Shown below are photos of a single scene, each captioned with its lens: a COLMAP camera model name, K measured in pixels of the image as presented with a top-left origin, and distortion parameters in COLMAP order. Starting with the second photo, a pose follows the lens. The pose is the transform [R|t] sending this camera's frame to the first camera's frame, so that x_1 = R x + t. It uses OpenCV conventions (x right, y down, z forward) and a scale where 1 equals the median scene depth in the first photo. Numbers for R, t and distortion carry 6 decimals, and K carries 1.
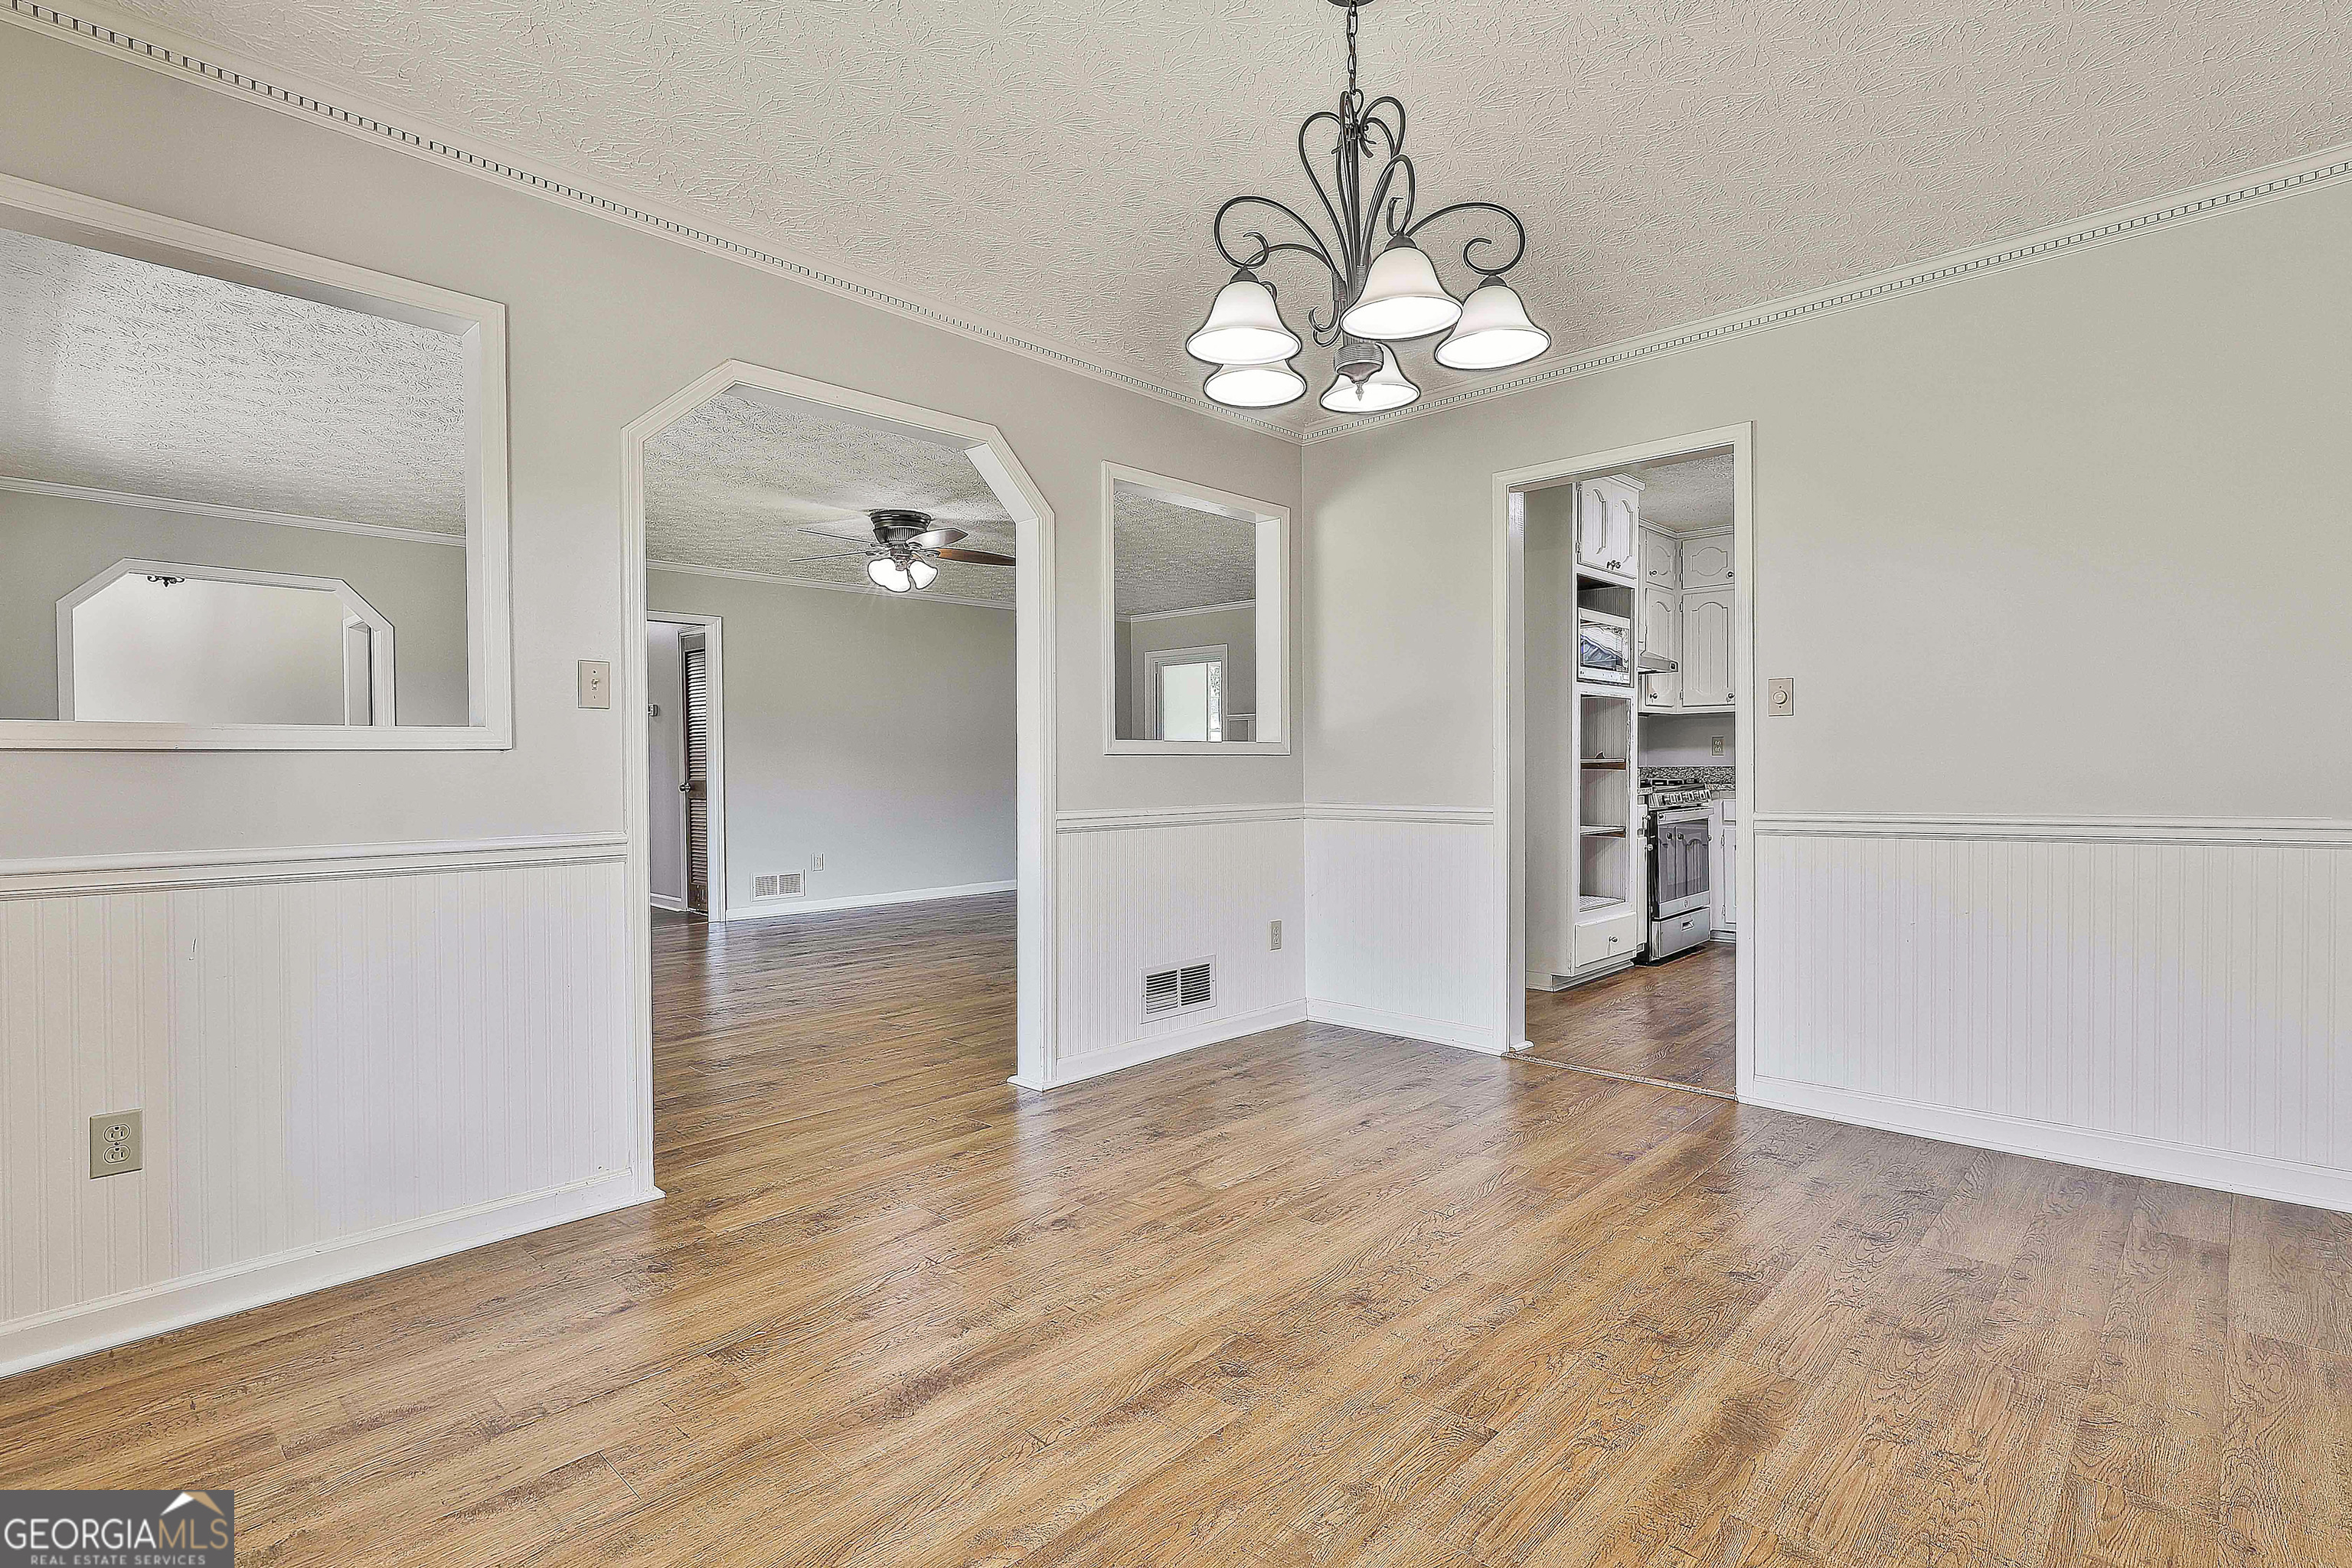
lens RADIAL K [[1150.7, 0, 1181.2], [0, 1150.7, 776.7], [0, 0, 1]] dist [-0.004942, -0.000514]
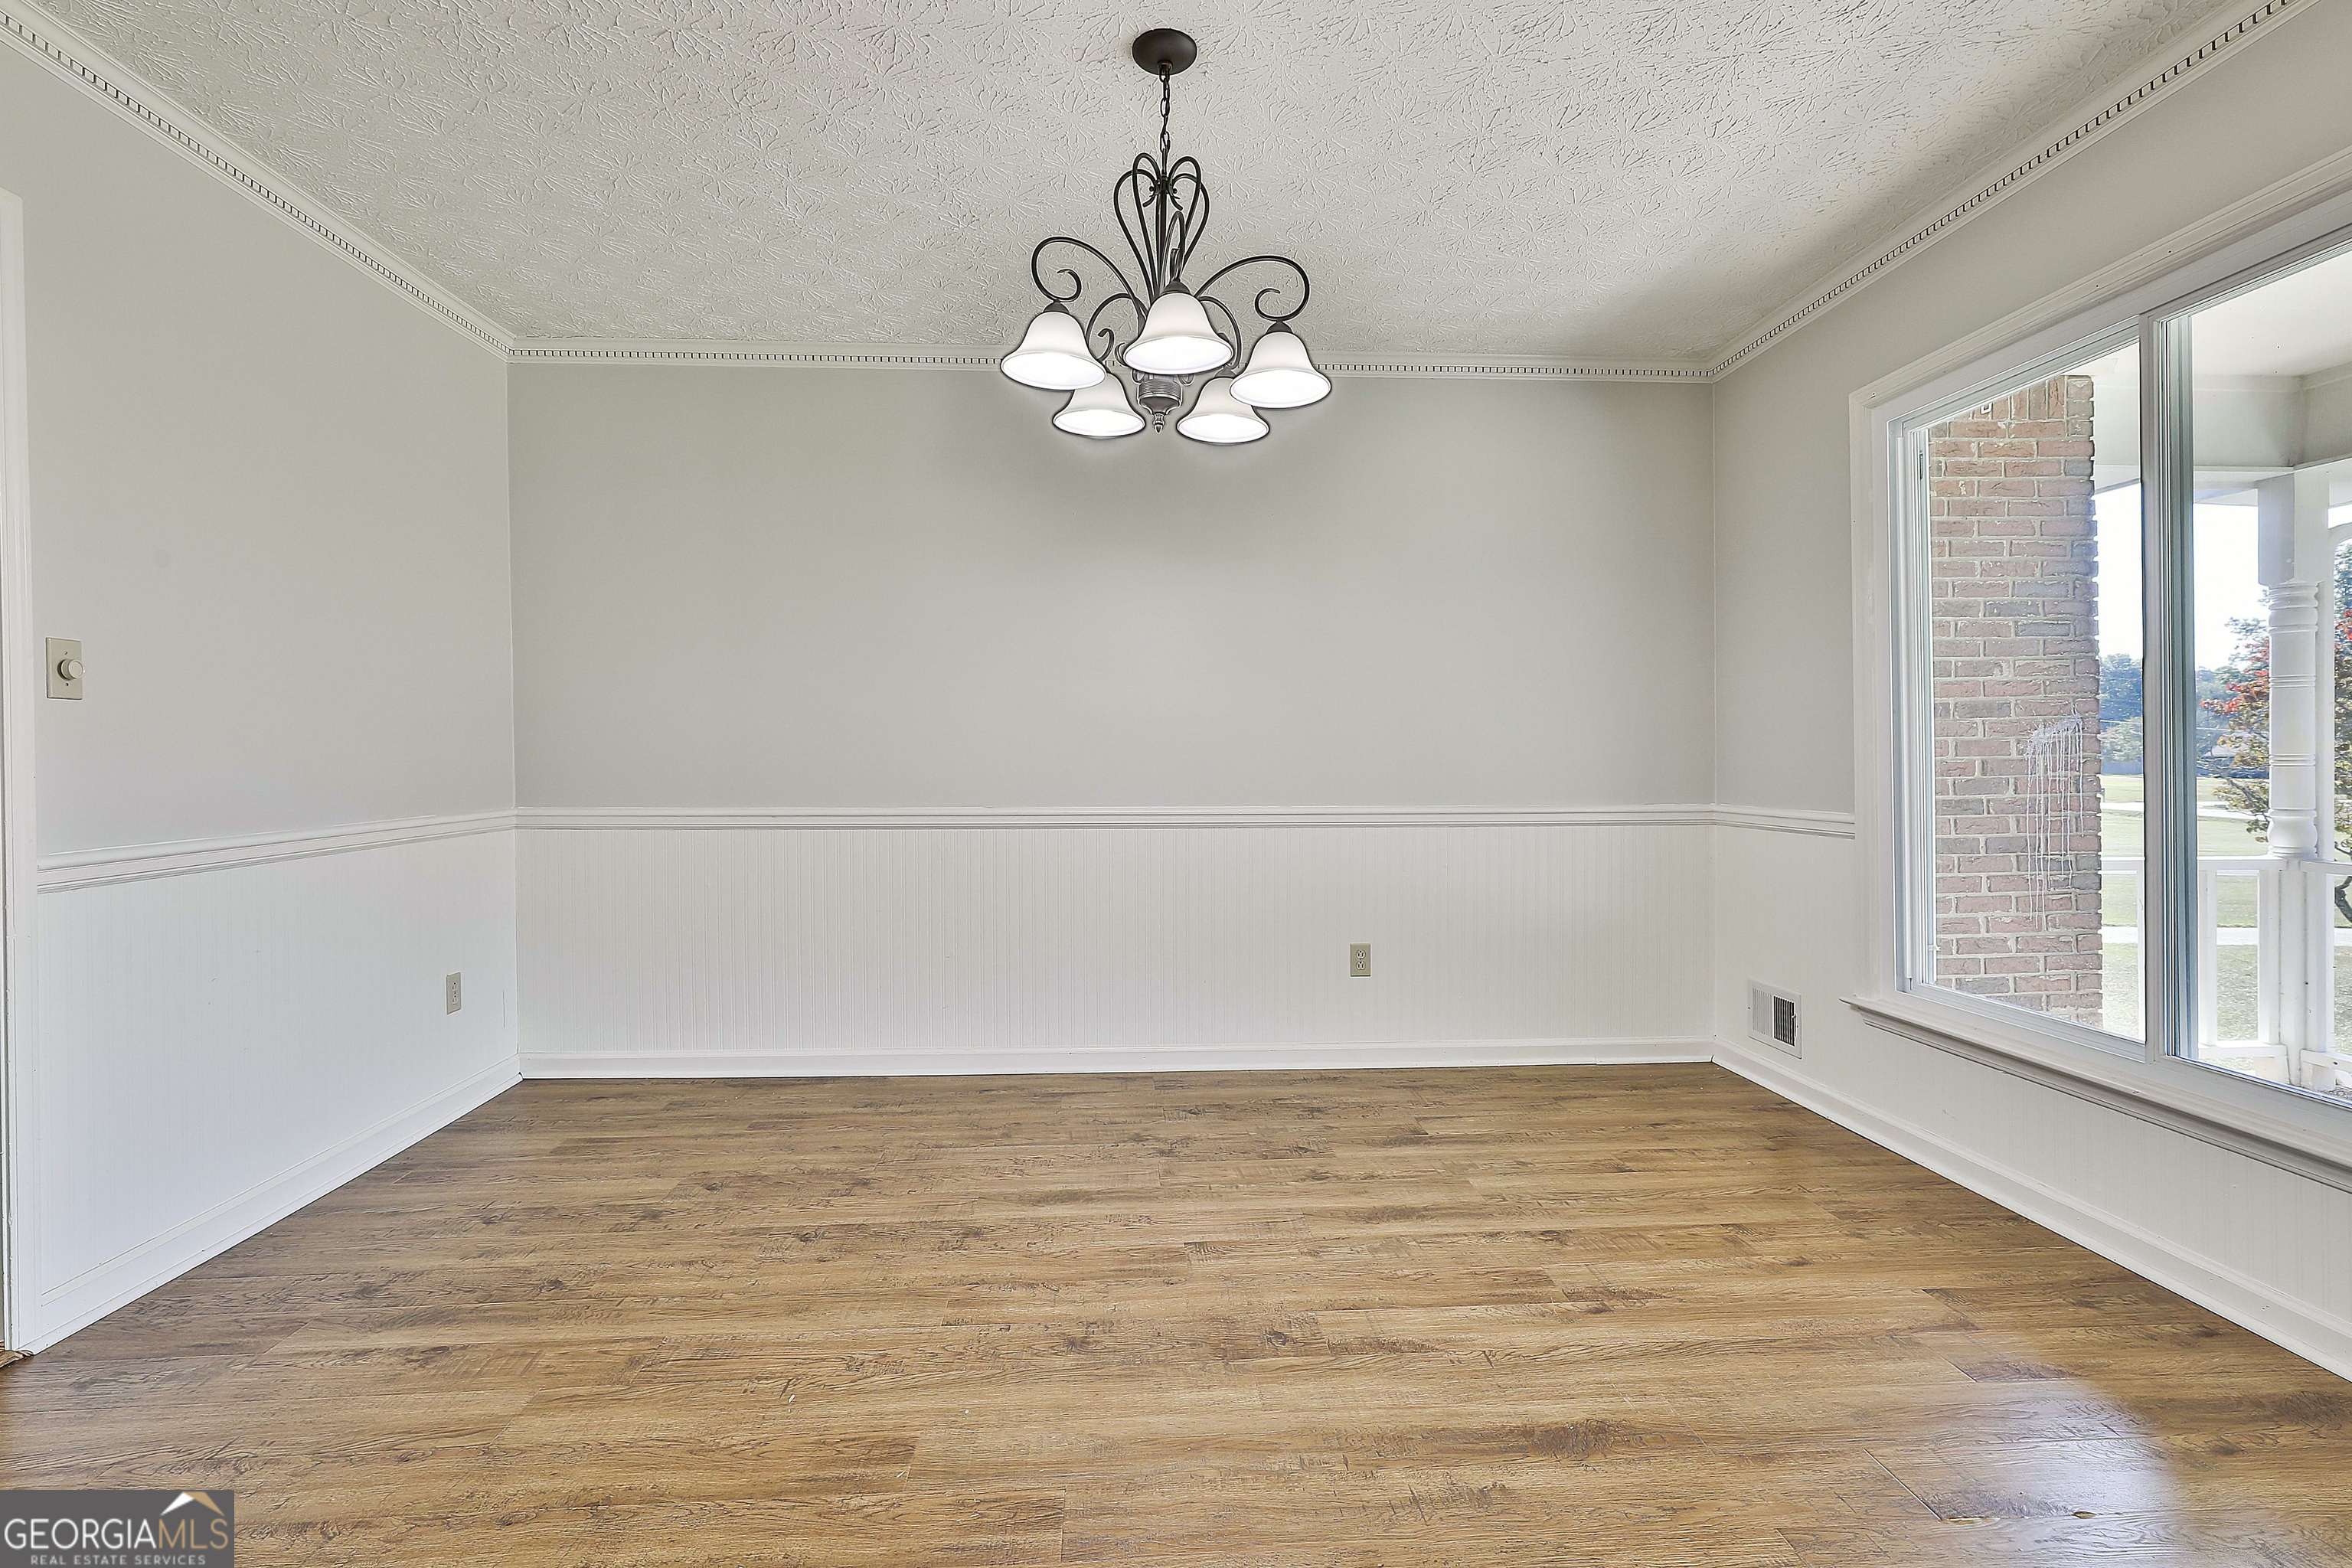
lens RADIAL K [[1140.2, 0, 1176.1], [0, 1140.2, 765.7], [0, 0, 1]] dist [0.000626, -0.001753]
pose [[-0.731882, 0.007750, 0.681387, -0.577387], [0.017490, 0.999820, 0.007414, -0.018215], [-0.681206, 0.017343, -0.731886, 1.740064]]
